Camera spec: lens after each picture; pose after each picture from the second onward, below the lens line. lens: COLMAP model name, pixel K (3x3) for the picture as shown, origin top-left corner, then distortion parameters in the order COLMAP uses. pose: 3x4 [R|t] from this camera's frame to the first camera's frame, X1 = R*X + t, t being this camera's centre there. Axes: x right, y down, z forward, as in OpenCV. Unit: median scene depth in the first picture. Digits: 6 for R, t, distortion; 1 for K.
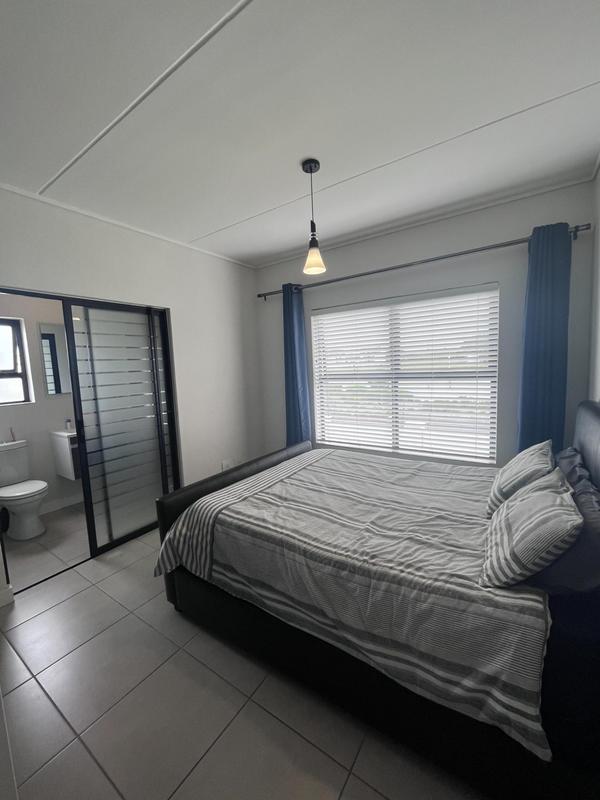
lens RADIAL K [[325.6, 0, 299.5], [0, 325.6, 398.9], [0, 0, 1]] dist [-0.002644, -0.000323]
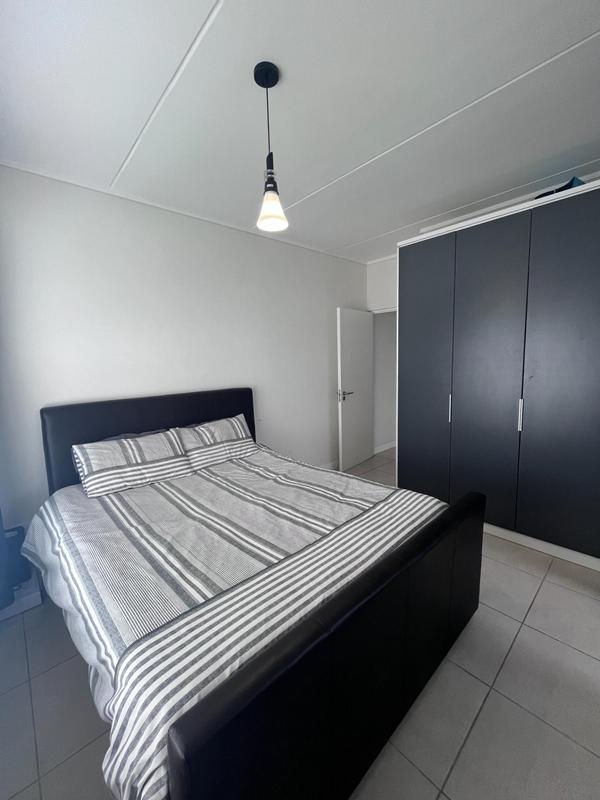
lens RADIAL K [[325.6, 0, 299.5], [0, 325.6, 398.9], [0, 0, 1]] dist [-0.002644, -0.000323]
pose [[-0.970624, 0.044321, 0.236482, -0.168746], [0.097259, 0.971279, 0.217157, -0.168252], [-0.220065, 0.233778, -0.947058, 1.787643]]
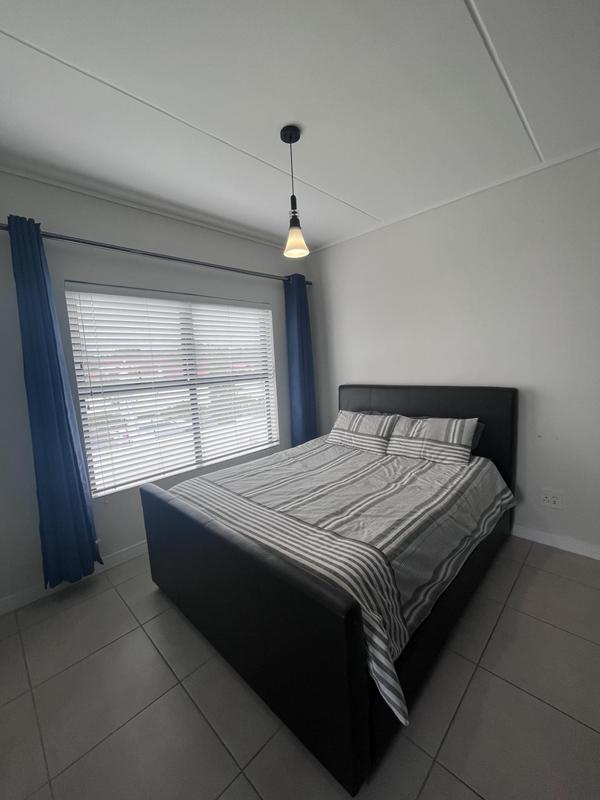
lens RADIAL K [[325.6, 0, 299.5], [0, 325.6, 398.9], [0, 0, 1]] dist [-0.002644, -0.000323]
pose [[0.181863, -0.080651, 0.980011, -0.867216], [0.150619, 0.987155, 0.053288, -0.046944], [-0.971720, 0.137917, 0.191675, 0.887208]]
